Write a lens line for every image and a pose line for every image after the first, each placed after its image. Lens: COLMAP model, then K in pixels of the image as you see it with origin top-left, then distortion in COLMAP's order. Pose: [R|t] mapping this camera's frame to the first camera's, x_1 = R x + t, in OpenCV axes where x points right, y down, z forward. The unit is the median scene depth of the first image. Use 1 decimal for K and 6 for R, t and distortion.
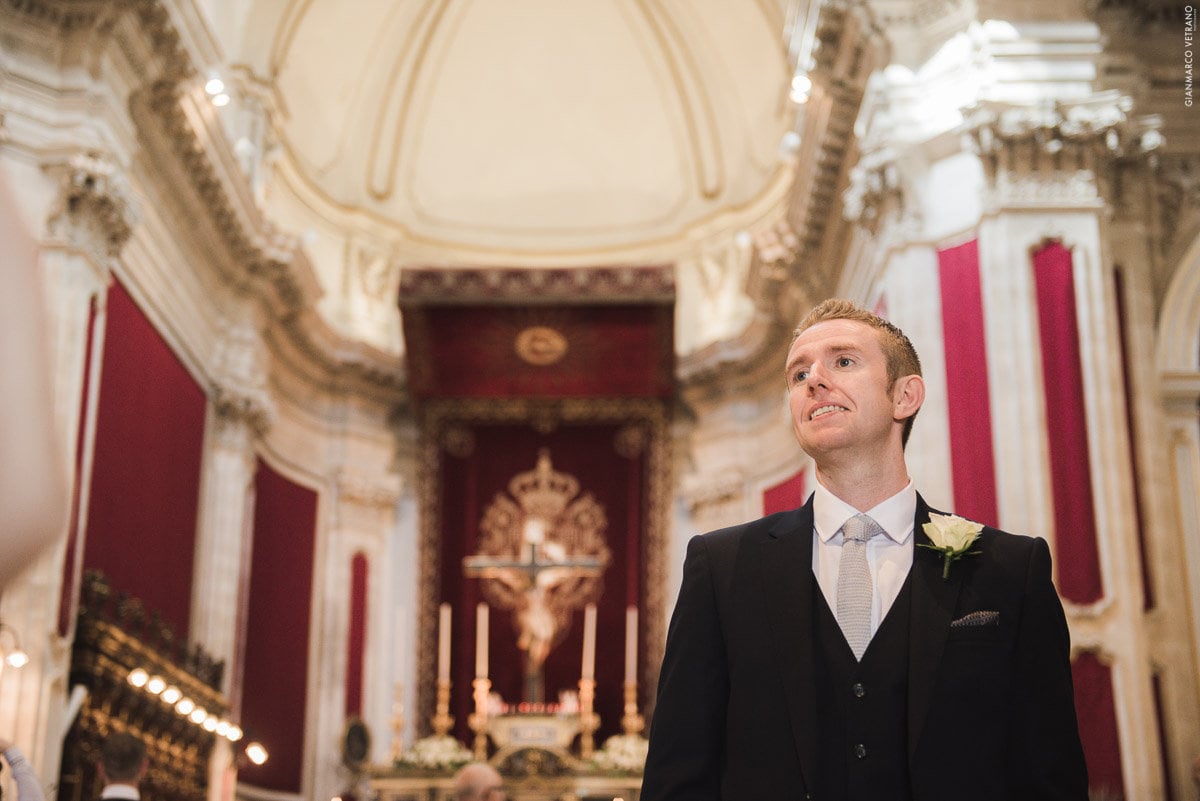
lens RADIAL K [[1604.2, 0, 627.2], [0, 1604.2, 402.7], [0, 0, 1]] dist [0.009143, 0.007299]
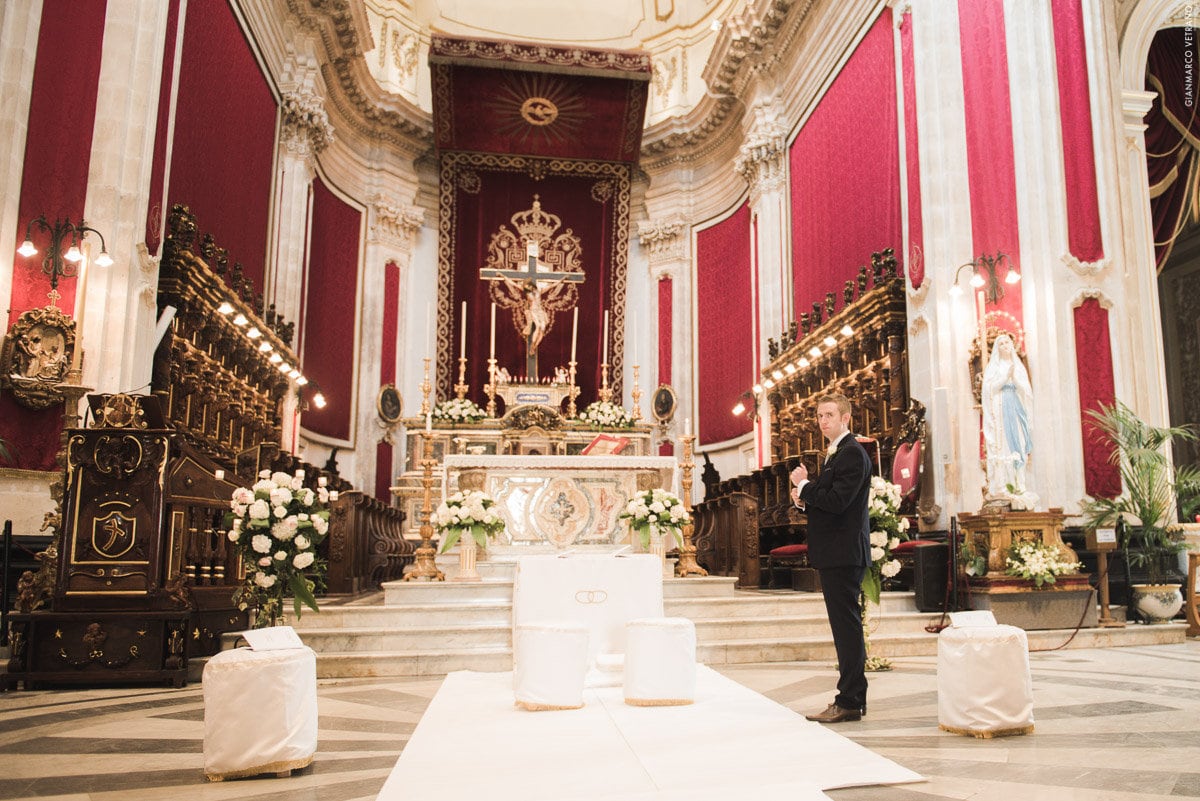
lens RADIAL K [[829.1, 0, 617.8], [0, 829.1, 396.9], [0, 0, 1]] dist [0.002530, 0.000380]
pose [[0.981121, 0.032502, 0.190645, -0.116170], [-0.055489, 0.991639, 0.116505, 0.117272], [-0.185265, -0.124884, 0.974721, 0.306557]]
